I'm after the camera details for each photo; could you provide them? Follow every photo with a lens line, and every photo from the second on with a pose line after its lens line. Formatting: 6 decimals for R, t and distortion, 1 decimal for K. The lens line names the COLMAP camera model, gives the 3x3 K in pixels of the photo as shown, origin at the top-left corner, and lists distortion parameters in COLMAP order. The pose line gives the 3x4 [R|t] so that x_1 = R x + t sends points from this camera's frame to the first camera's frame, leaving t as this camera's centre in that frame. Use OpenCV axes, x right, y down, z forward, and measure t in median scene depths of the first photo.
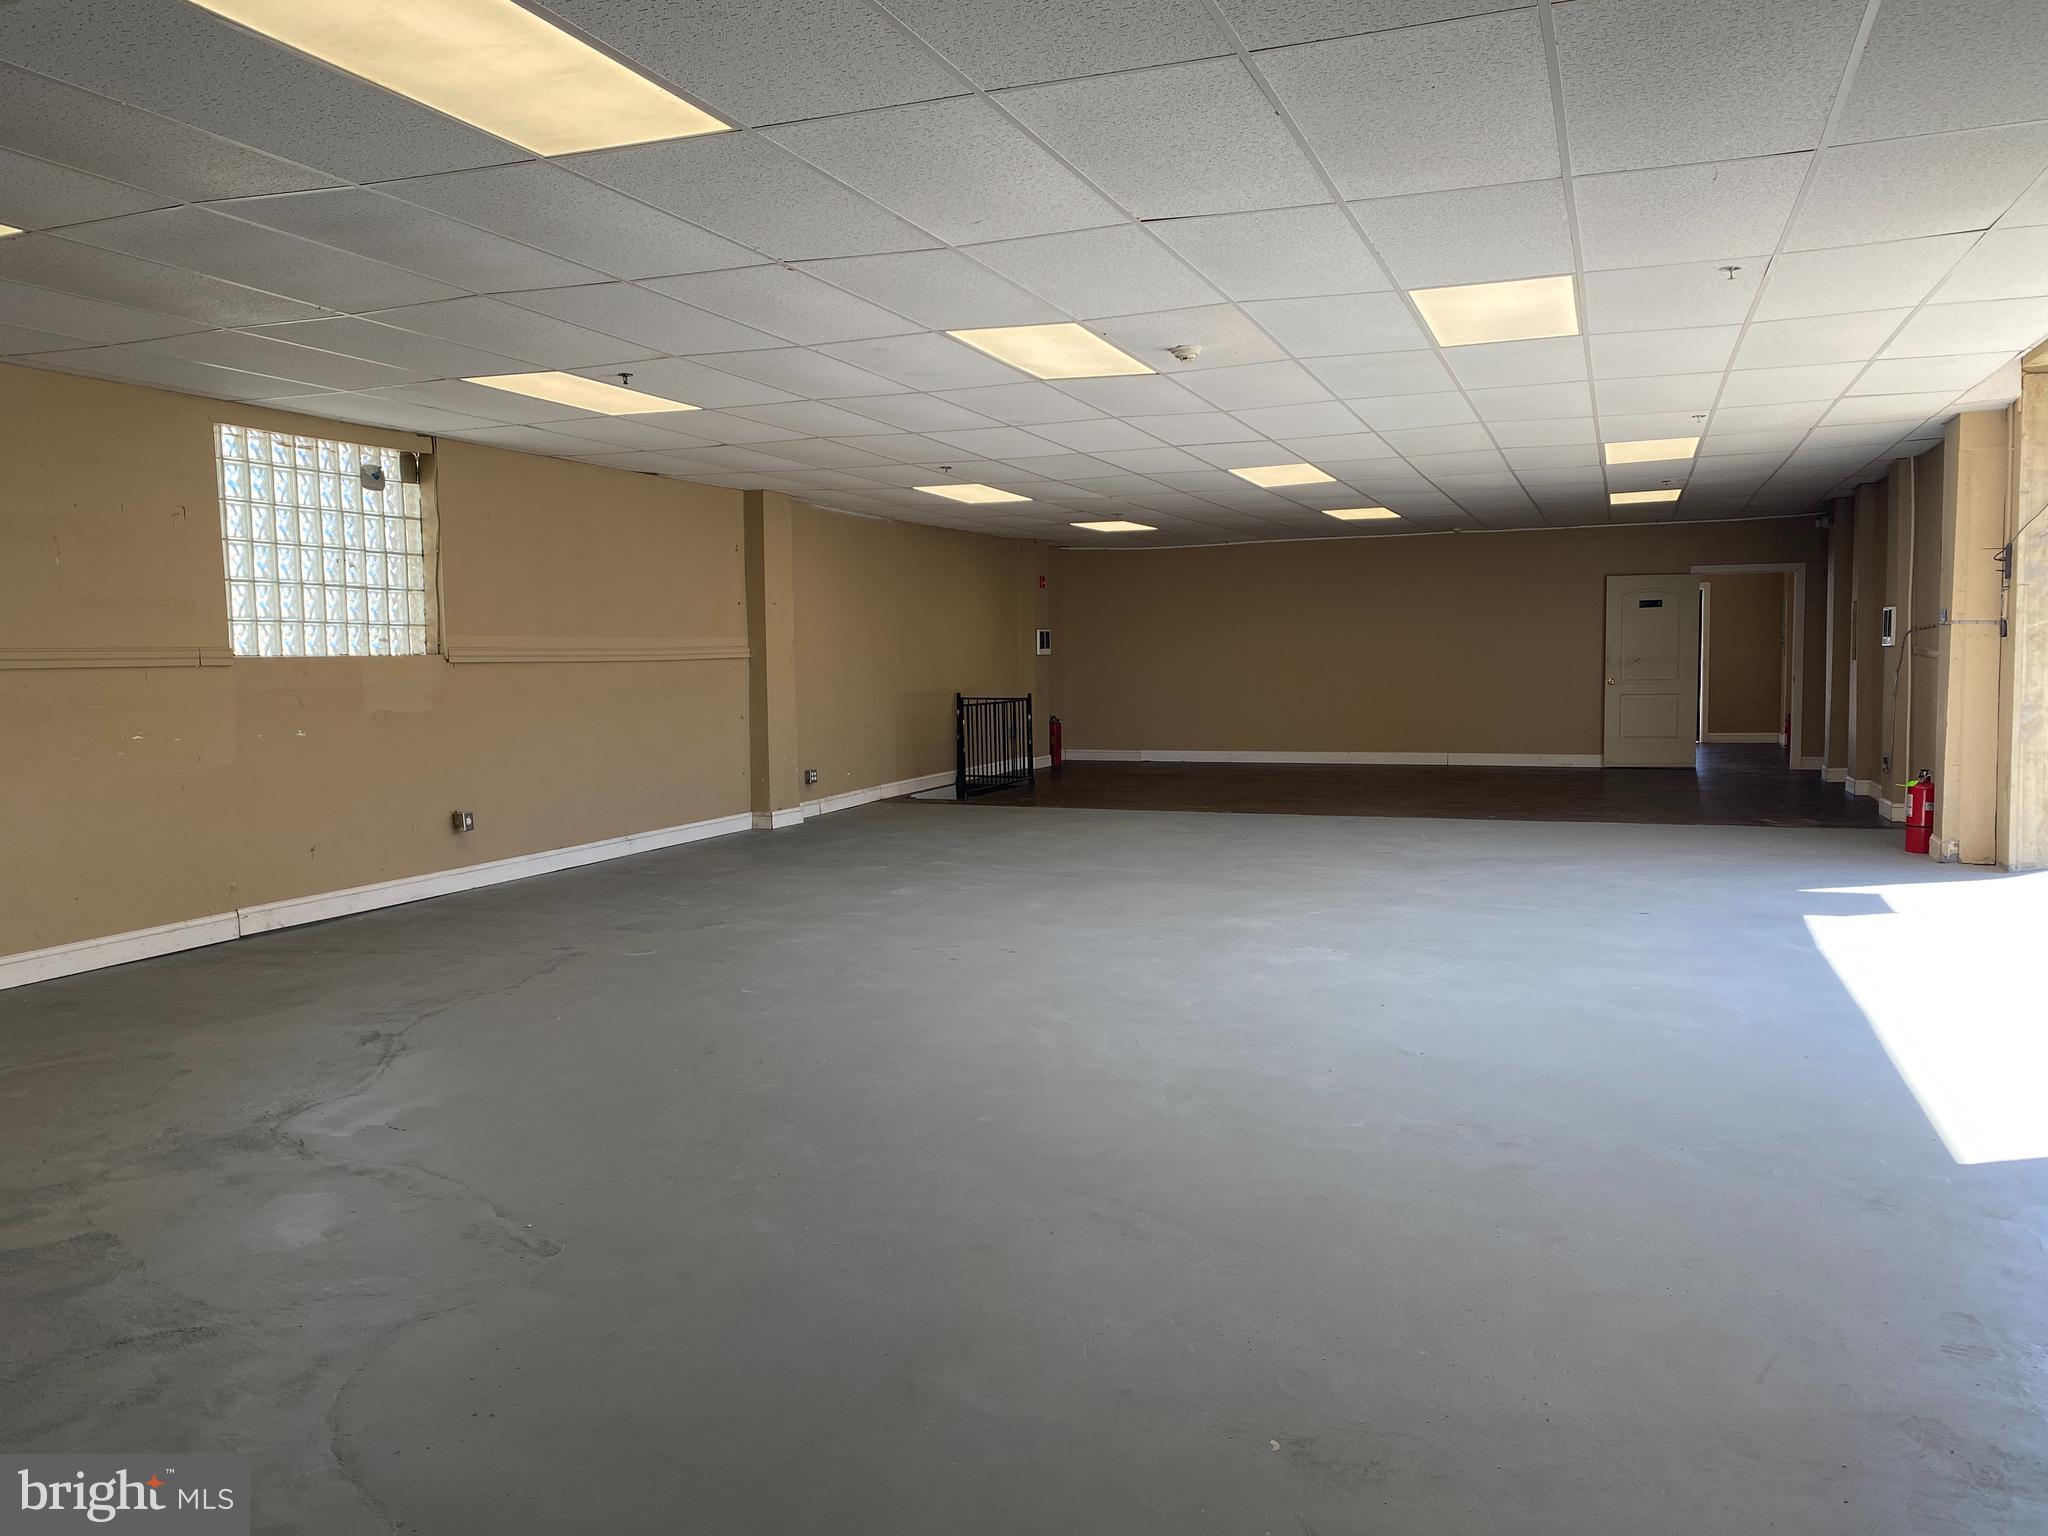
lens RADIAL K [[1550.4, 0, 1012.8], [0, 1550.4, 776.9], [0, 0, 1]] dist [0.057254, -0.071362]
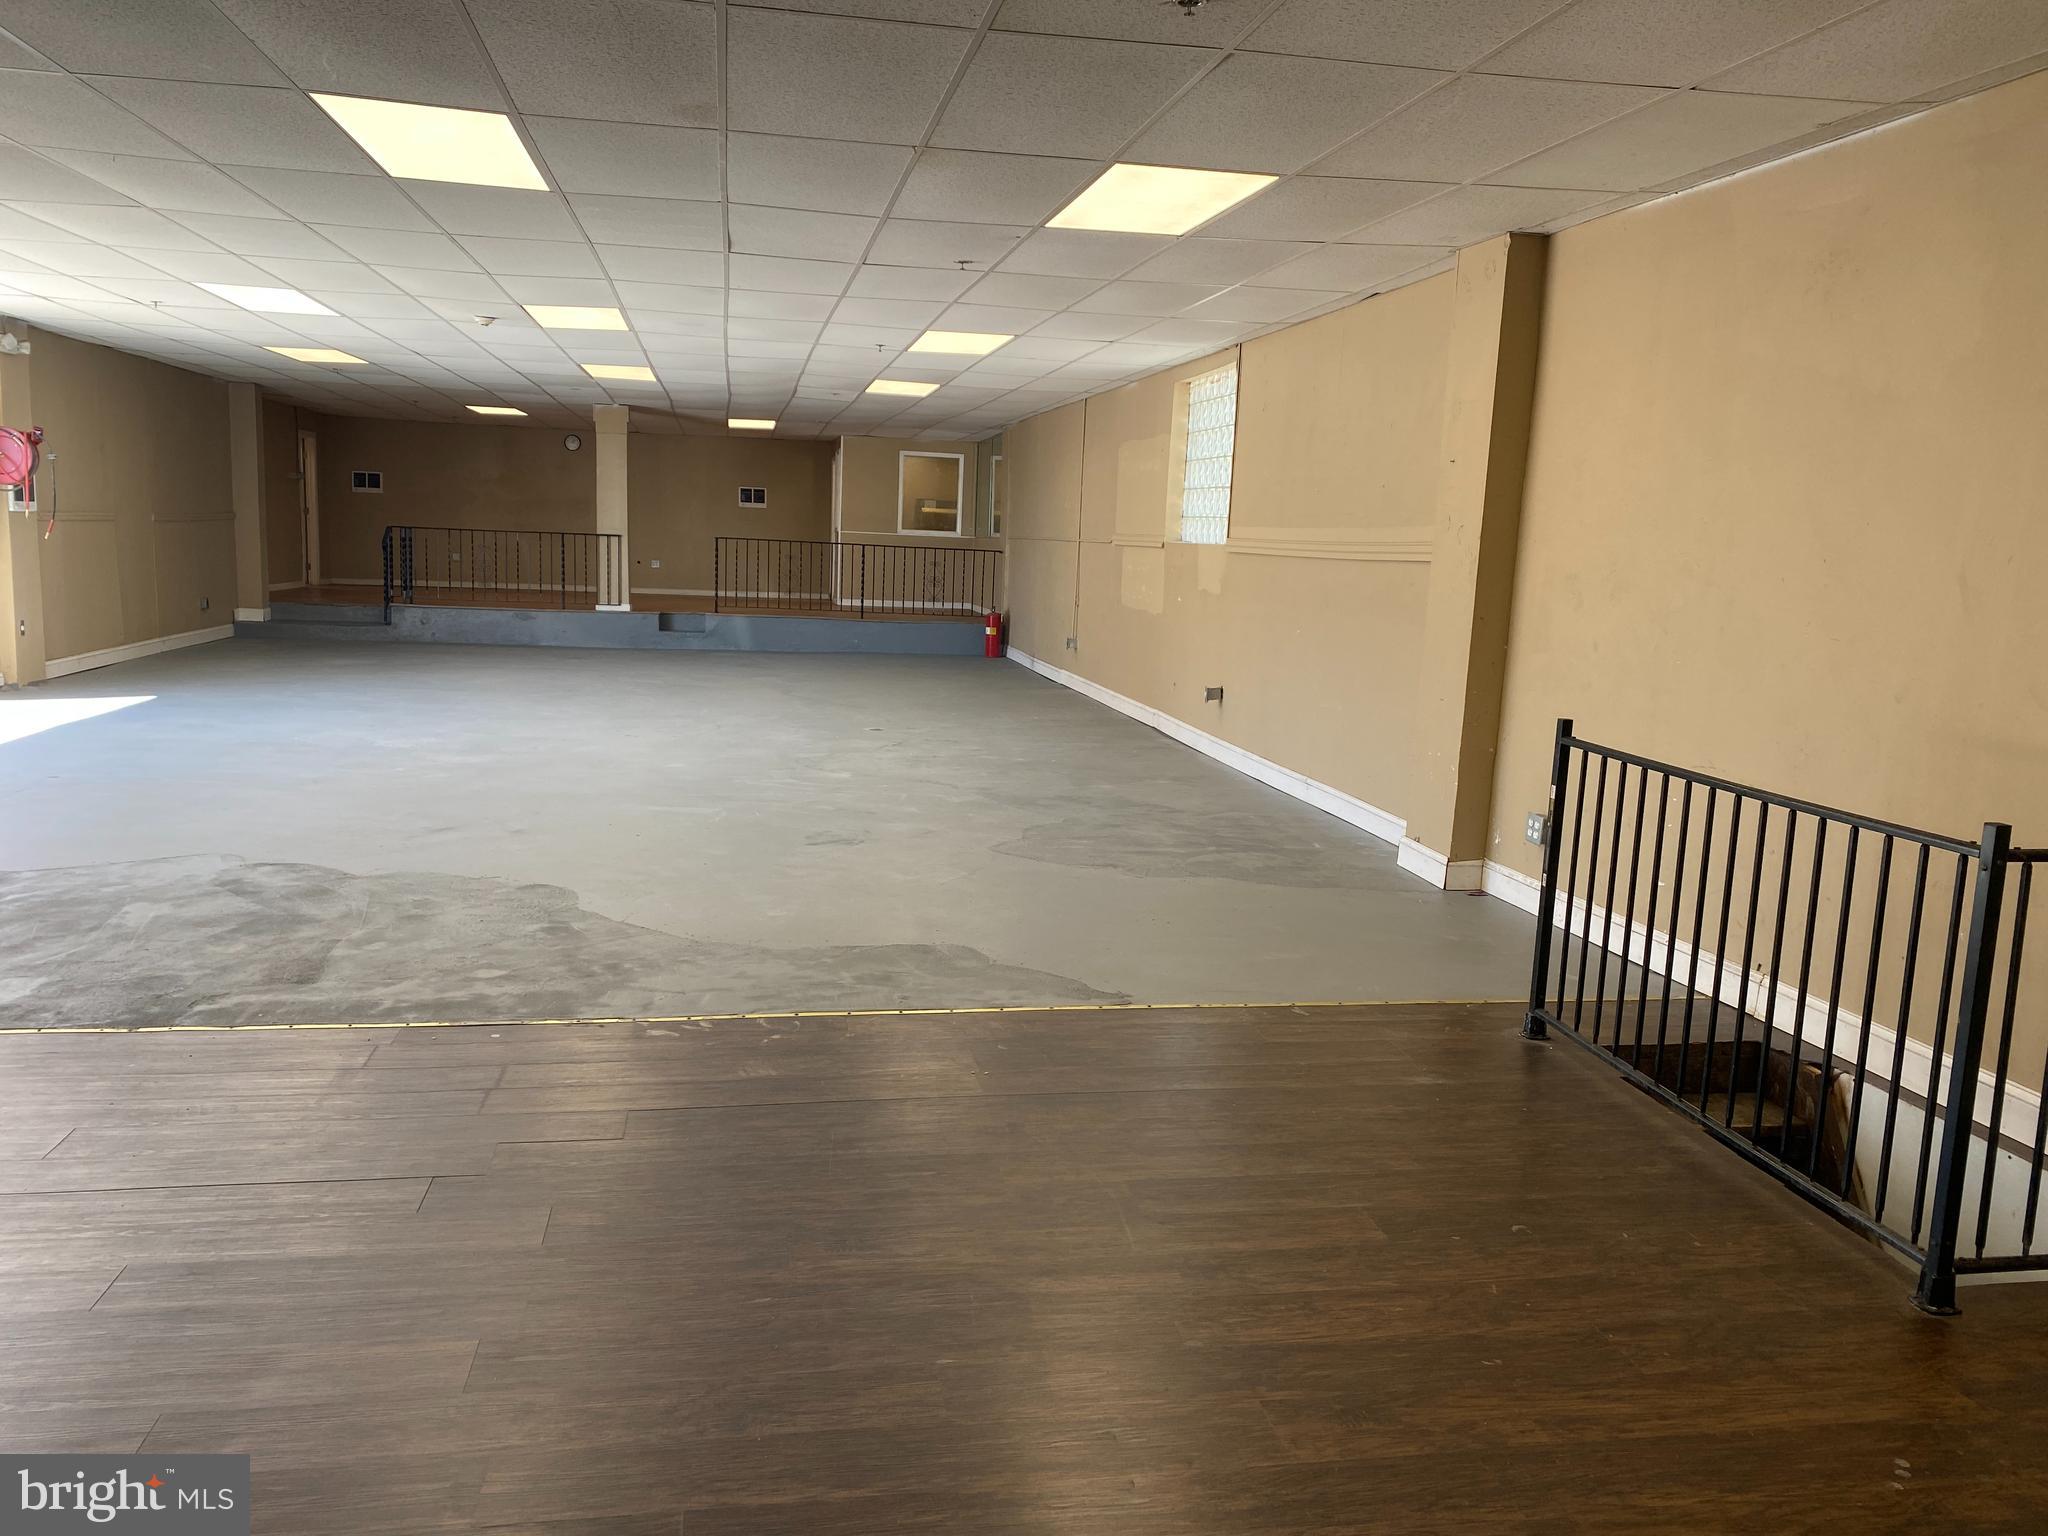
lens RADIAL K [[1550.4, 0, 1023.9], [0, 1550.4, 761.7], [0, 0, 1]] dist [0.057254, -0.071362]
pose [[-0.848982, 0.063357, -0.524609, 0.304772], [-0.064460, 0.972955, 0.221820, -0.143252], [0.524475, 0.222137, -0.821937, 1.627320]]
